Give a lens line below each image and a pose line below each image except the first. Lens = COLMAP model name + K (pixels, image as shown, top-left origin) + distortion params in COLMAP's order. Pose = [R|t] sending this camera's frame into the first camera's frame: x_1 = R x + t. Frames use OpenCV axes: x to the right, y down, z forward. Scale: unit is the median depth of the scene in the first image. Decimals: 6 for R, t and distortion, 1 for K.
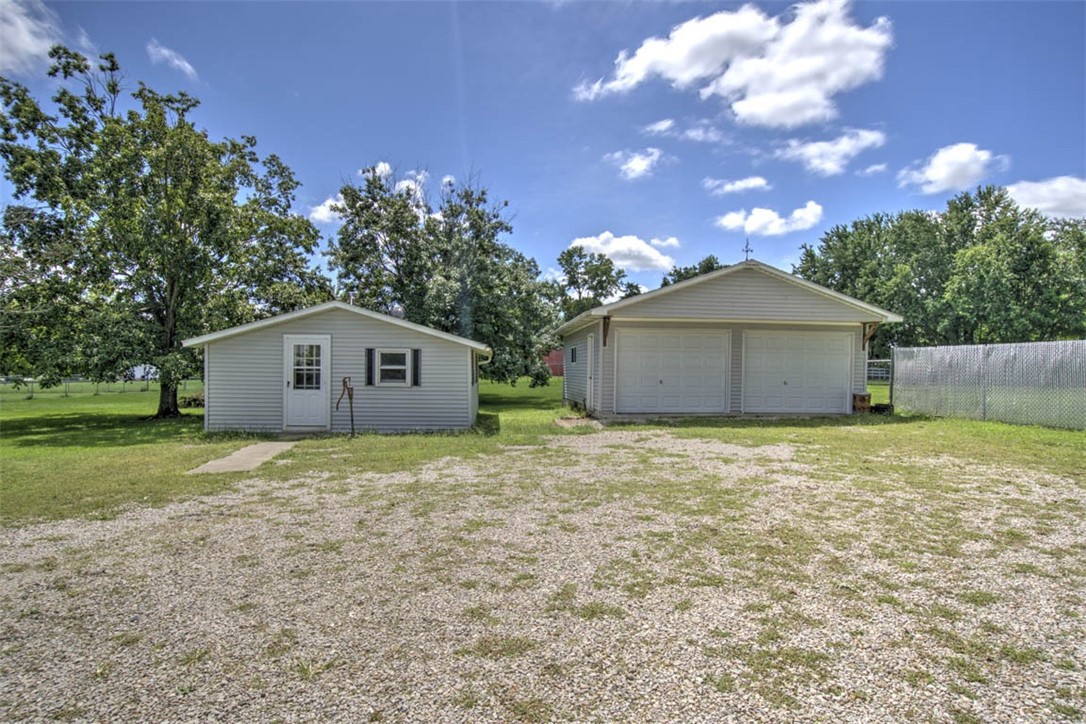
lens RADIAL K [[567.6, 0, 543.2], [0, 567.6, 374.1], [0, 0, 1]] dist [0.017336, -0.000526]
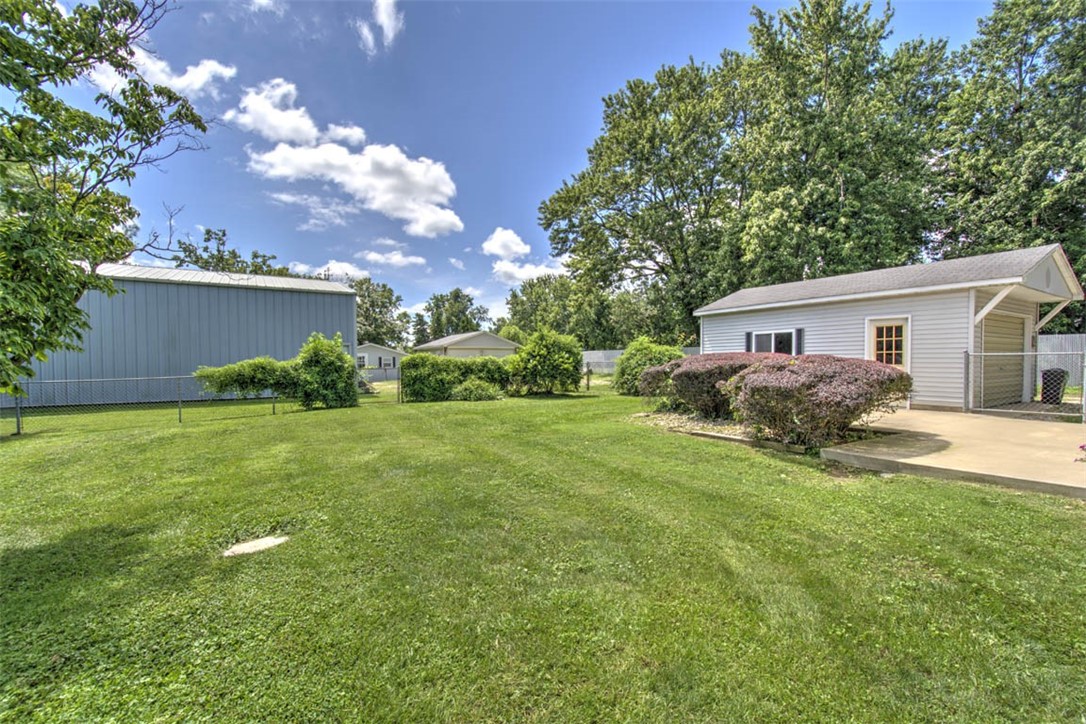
lens RADIAL K [[460.0, 0, 545.0], [0, 460.0, 376.7], [0, 0, 1]] dist [0.002467, 0.000038]
pose [[0.879660, -0.015697, 0.475344, -0.489199], [0.003064, 0.999622, 0.027338, 0.001156], [-0.475593, -0.022592, 0.879375, -1.156674]]
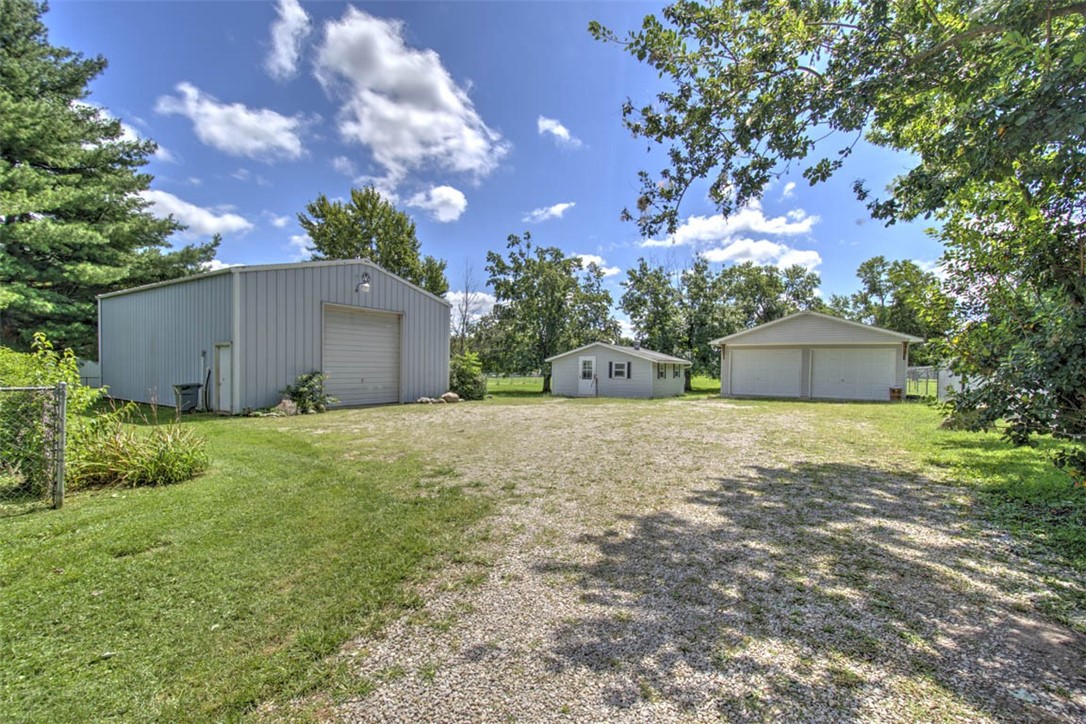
lens RADIAL K [[460.0, 0, 545.0], [0, 460.0, 376.7], [0, 0, 1]] dist [0.002467, 0.000038]
pose [[0.811210, 0.010881, -0.584653, 0.394393], [-0.007953, 0.999940, 0.007575, 0.002347], [0.584700, -0.001495, 0.811248, -0.460286]]
